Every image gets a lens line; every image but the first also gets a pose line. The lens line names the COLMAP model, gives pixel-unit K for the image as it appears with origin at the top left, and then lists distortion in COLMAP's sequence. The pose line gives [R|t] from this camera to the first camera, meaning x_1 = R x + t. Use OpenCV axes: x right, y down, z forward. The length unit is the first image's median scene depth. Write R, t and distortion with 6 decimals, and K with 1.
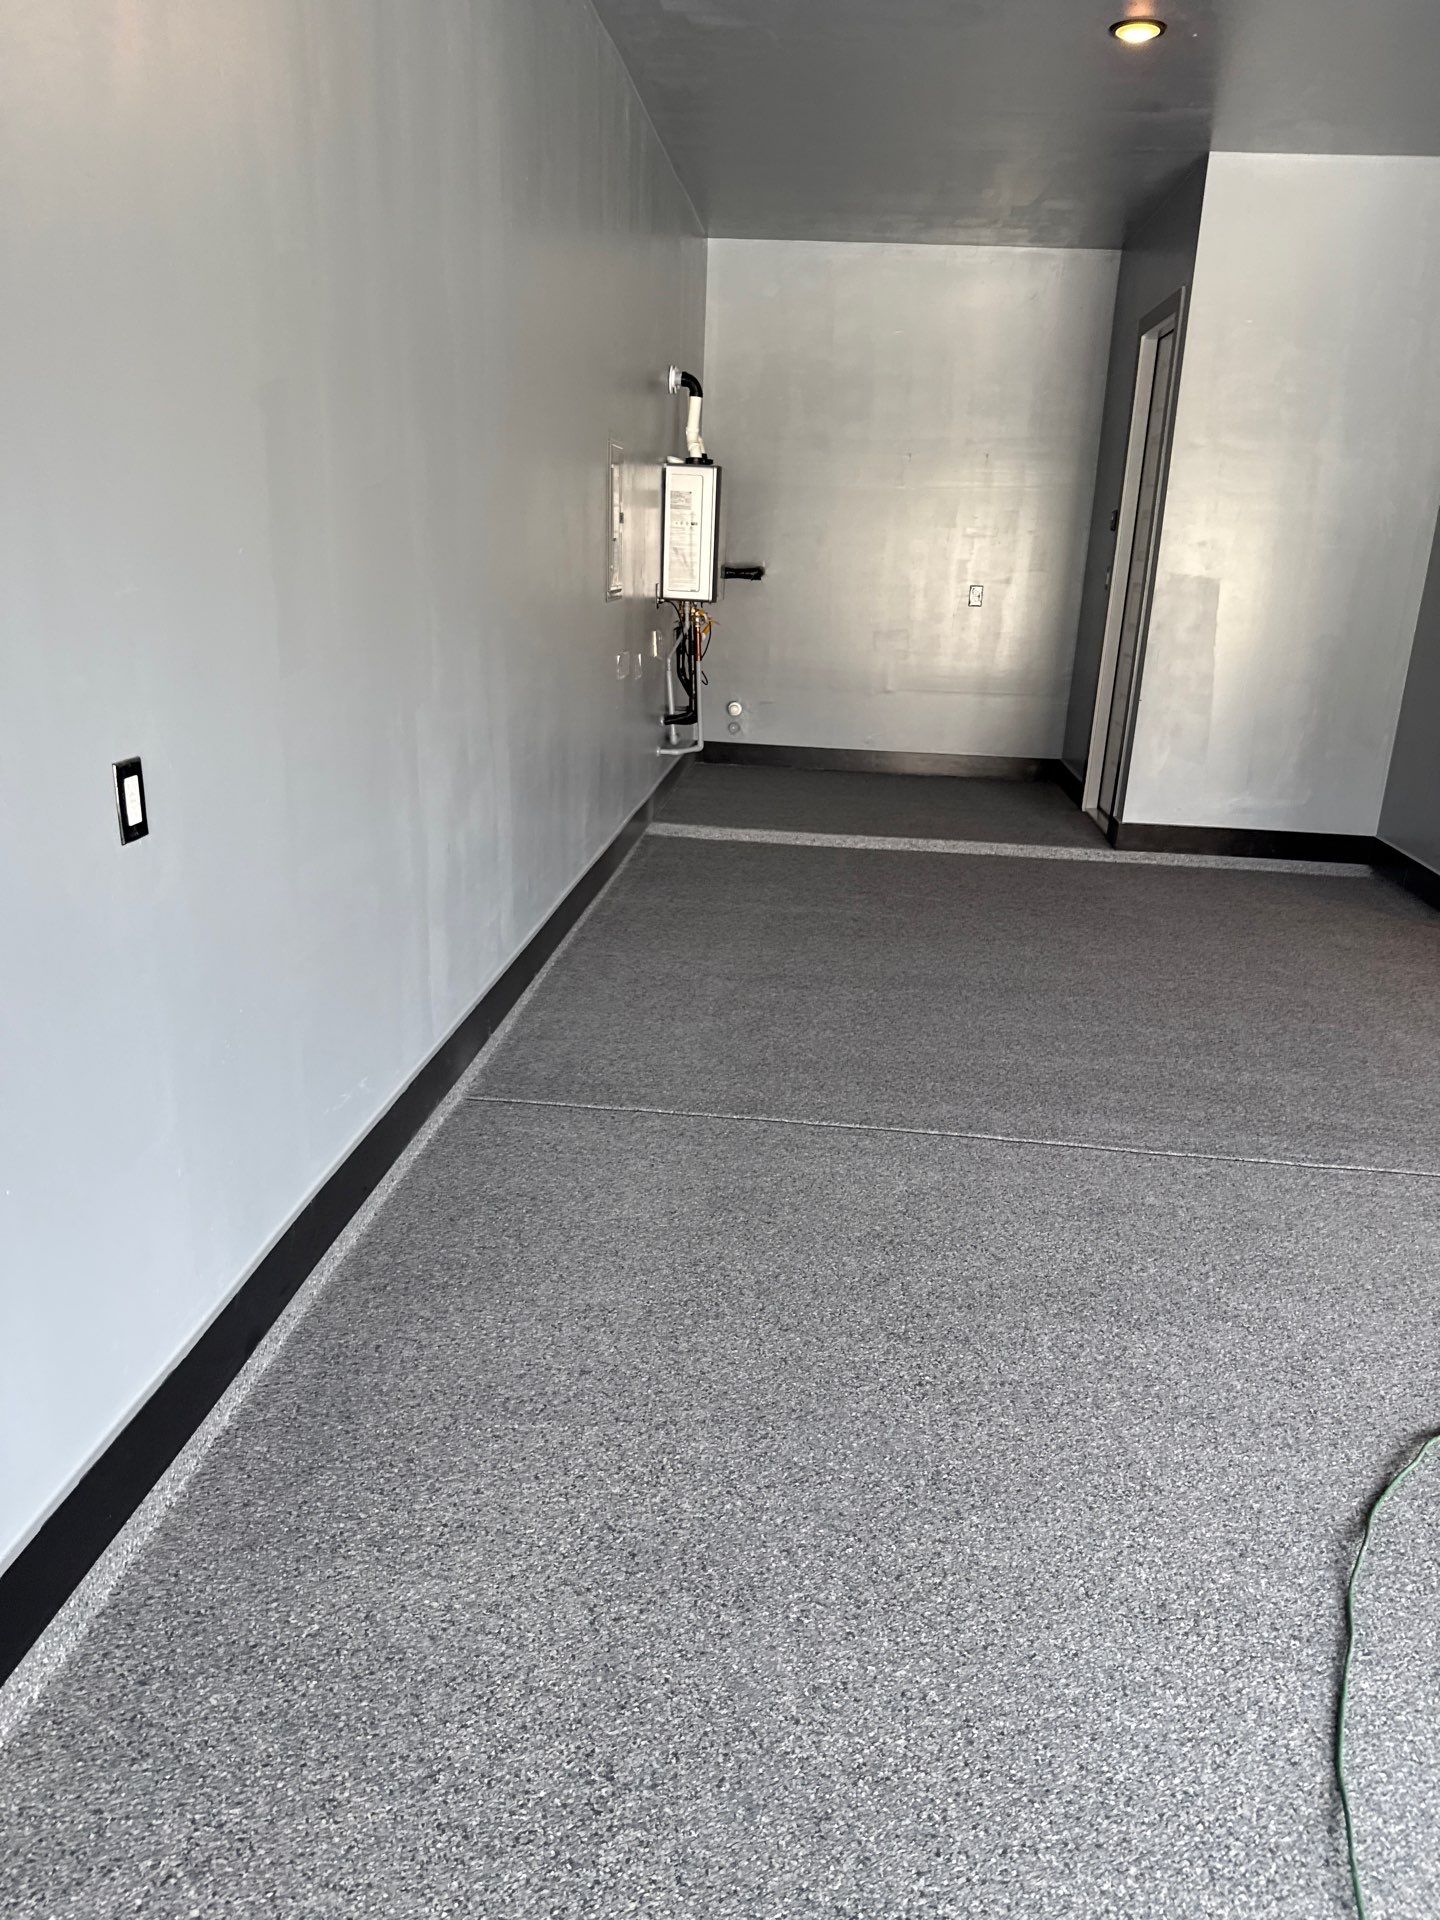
lens RADIAL K [[1375.0, 0, 731.3], [0, 1375.0, 961.3], [0, 0, 1]] dist [0.159931, -0.307403]
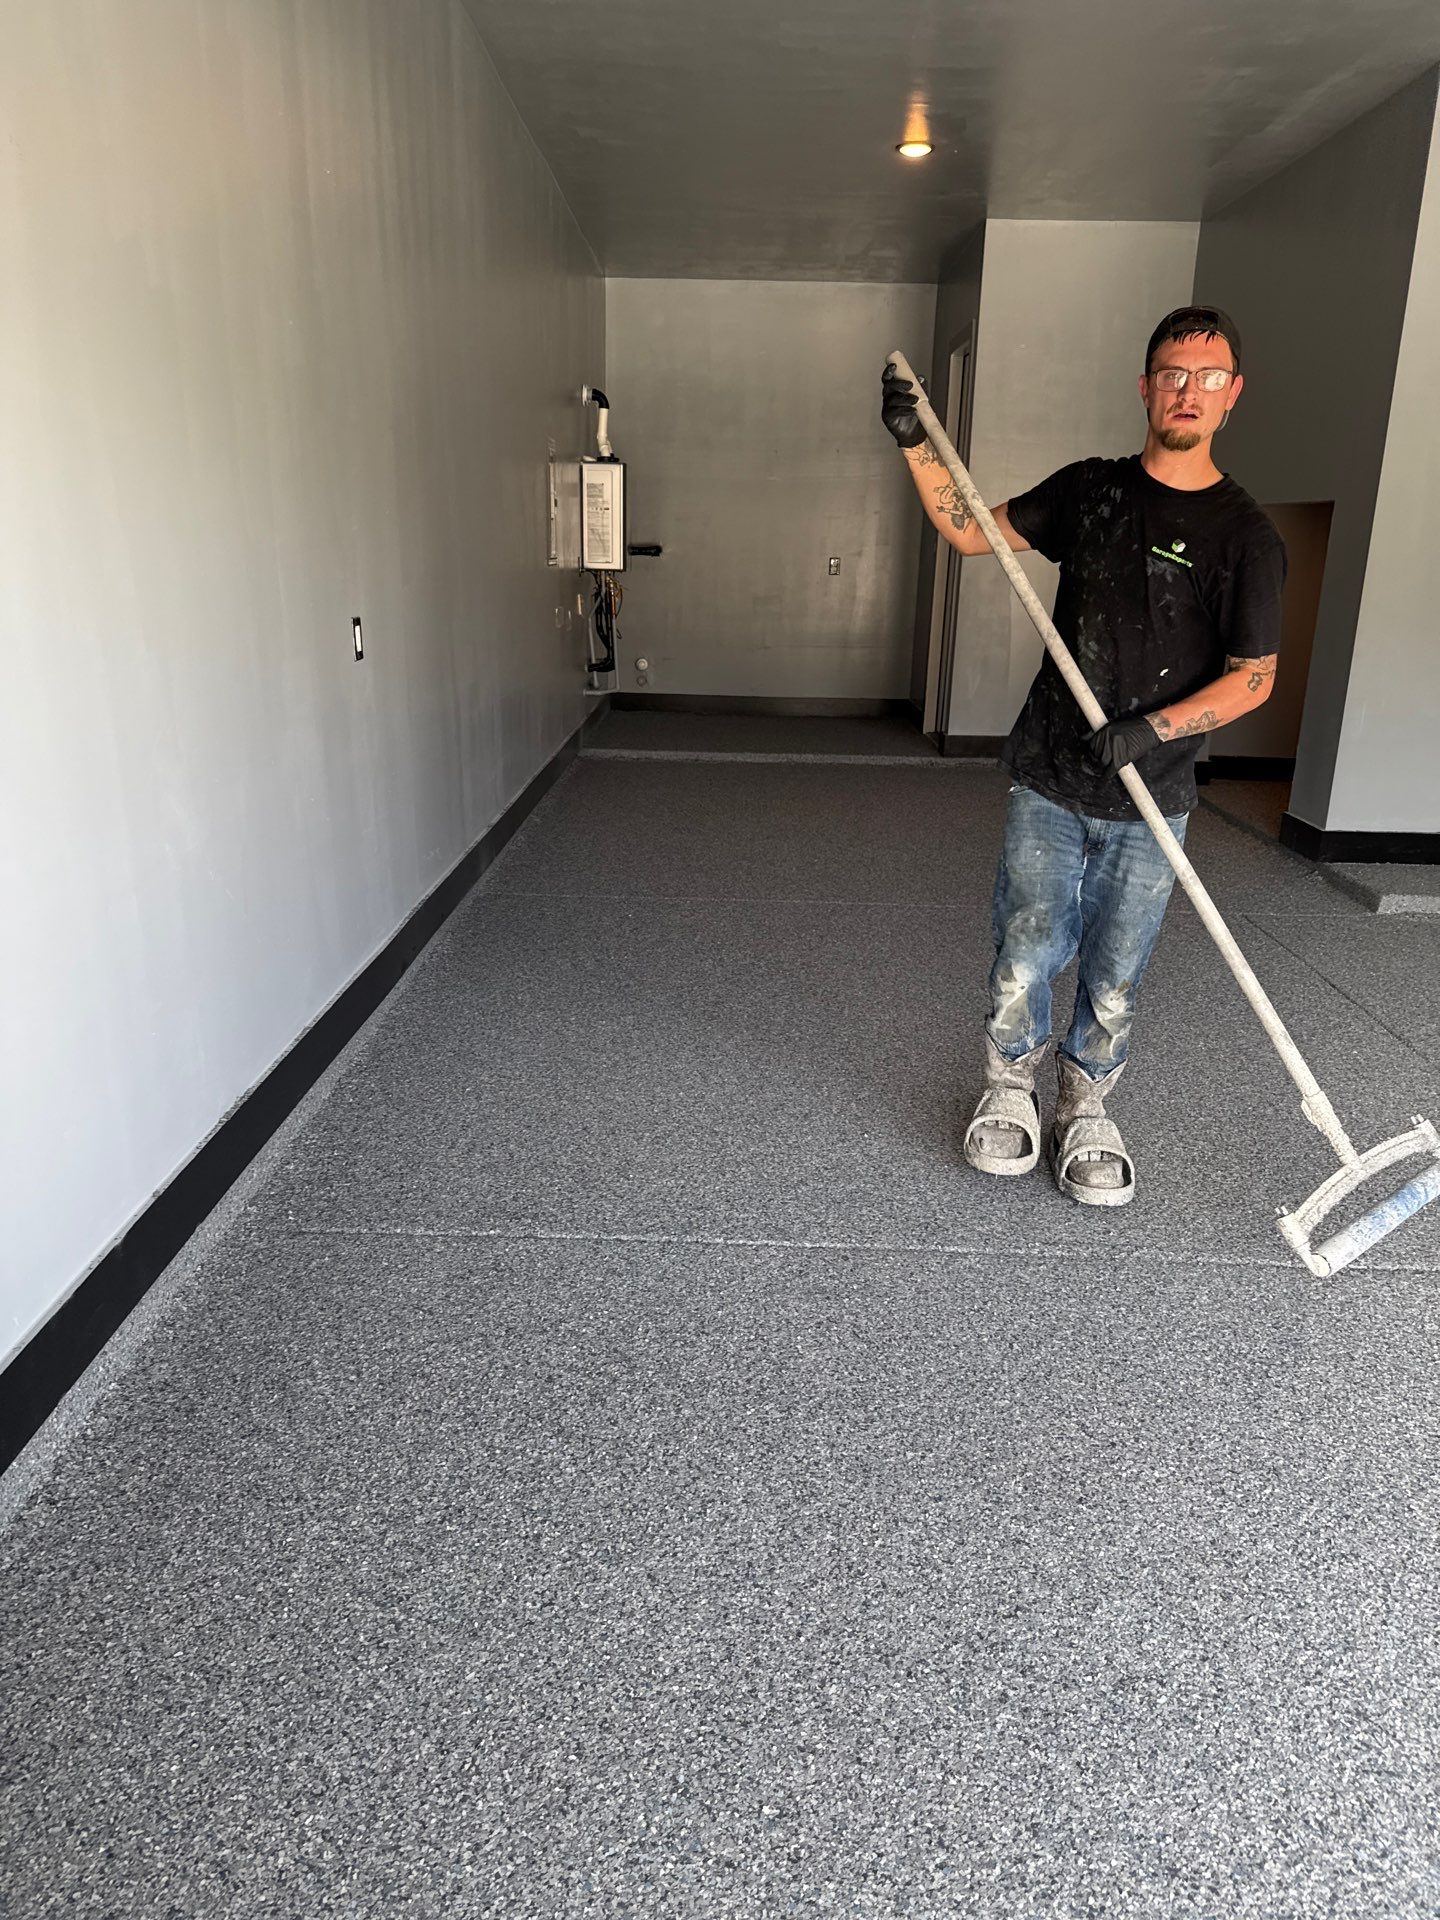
lens RADIAL K [[1375.2, 0, 711.2], [0, 1375.2, 958.2], [0, 0, 1]] dist [0.220956, -0.492340]
pose [[0.997646, -0.038875, 0.056484, -0.021311], [0.039051, 0.999235, -0.002013, 0.108273], [-0.056363, 0.004214, 0.998401, -0.296118]]
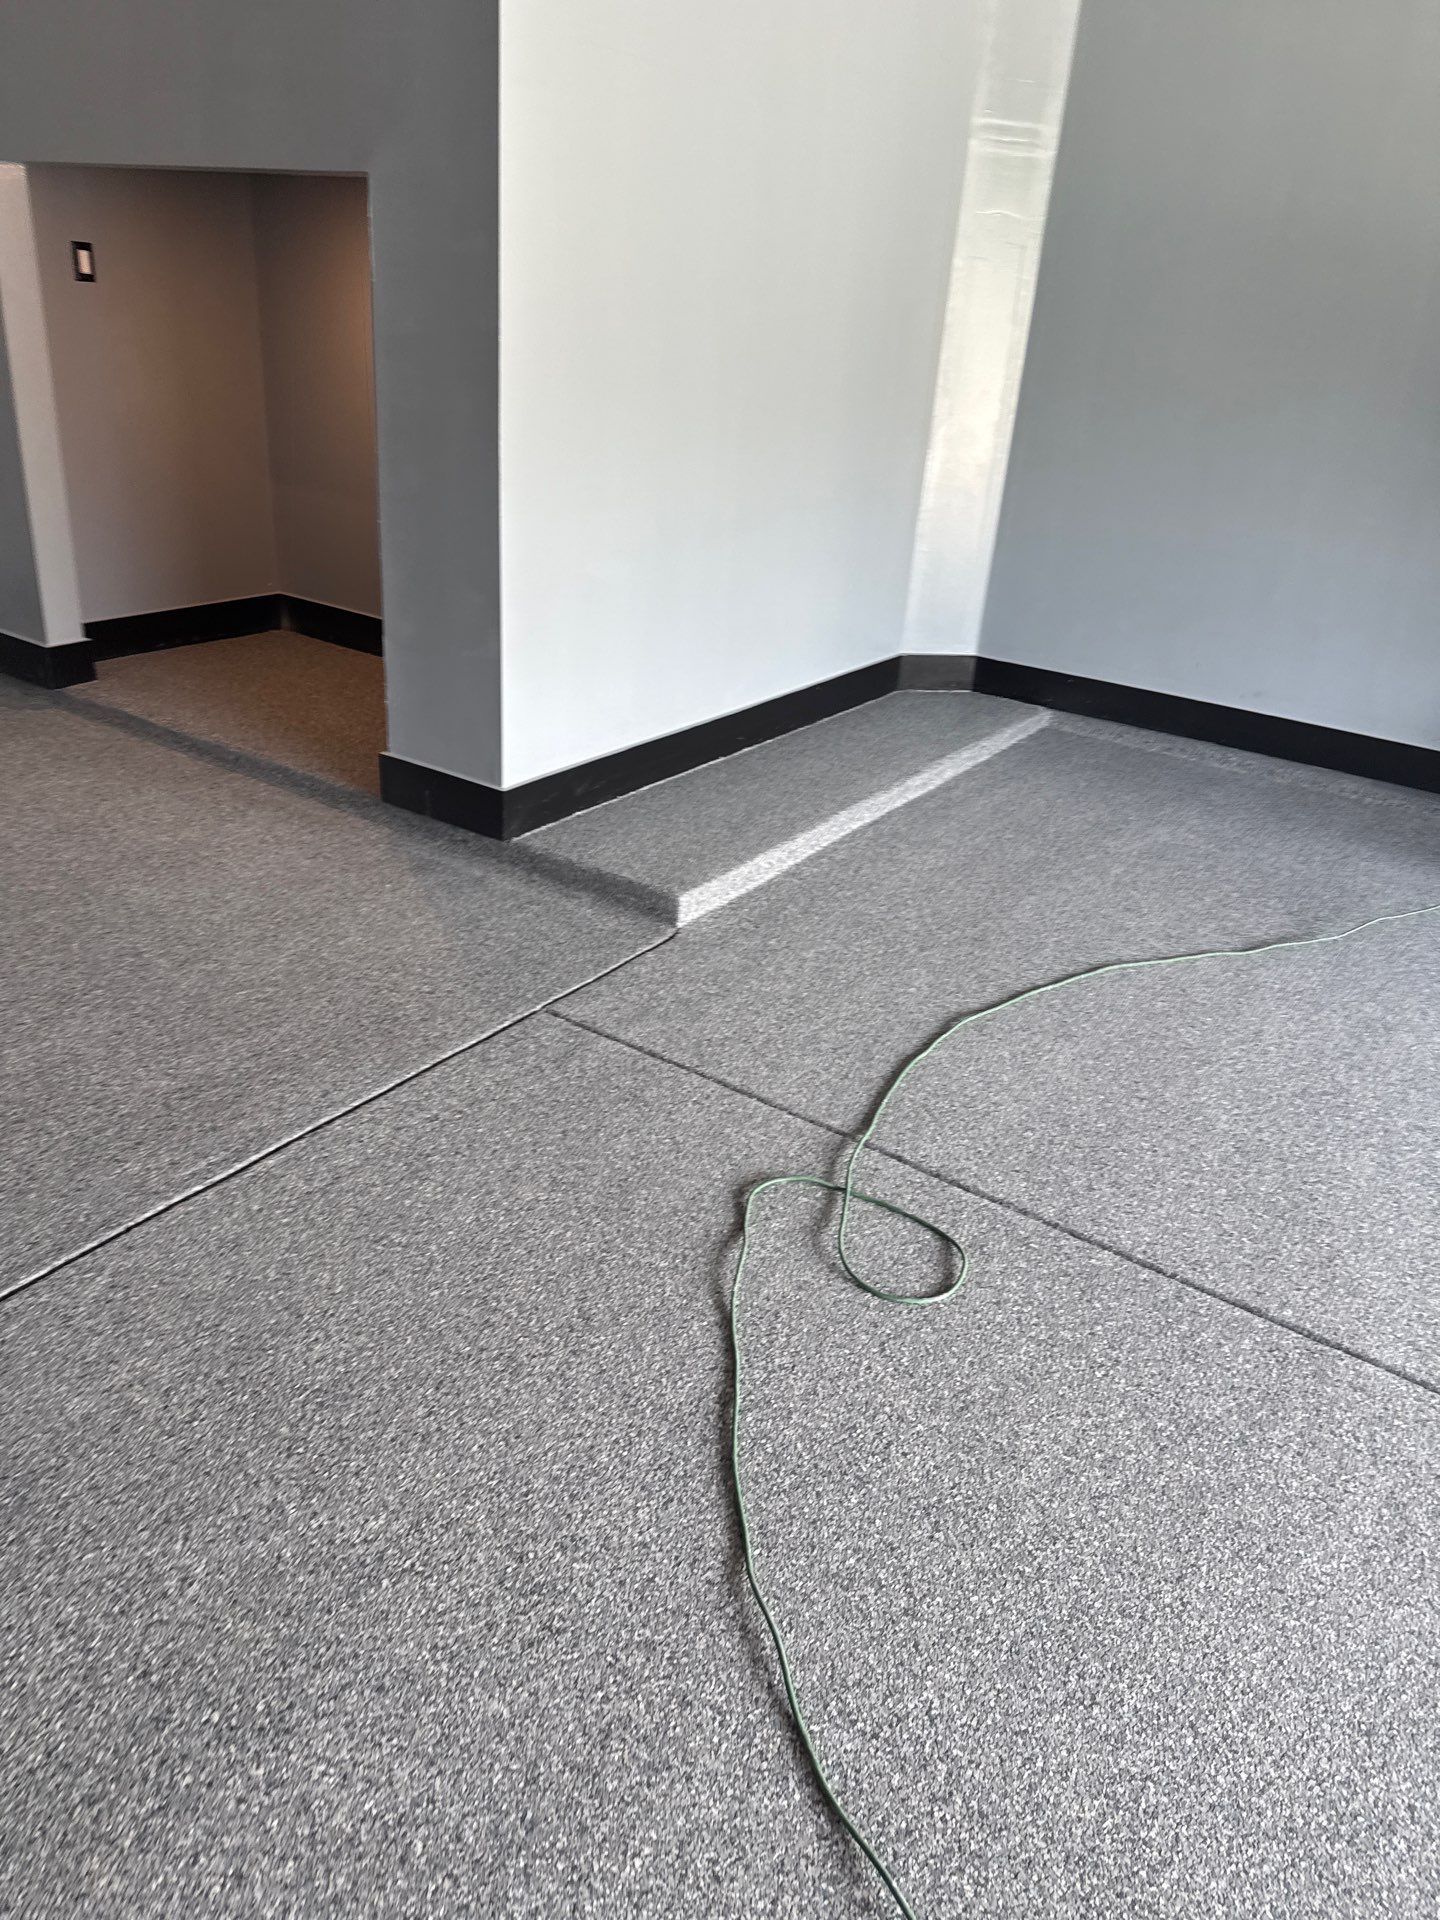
lens RADIAL K [[1375.1, 0, 758.2], [0, 1375.1, 978.7], [0, 0, 1]] dist [0.050549, -0.059013]
pose [[0.482691, -0.398709, 0.779770, 0.036178], [0.213439, 0.917069, 0.336790, -0.058661], [-0.849384, 0.003867, 0.527761, 0.251128]]
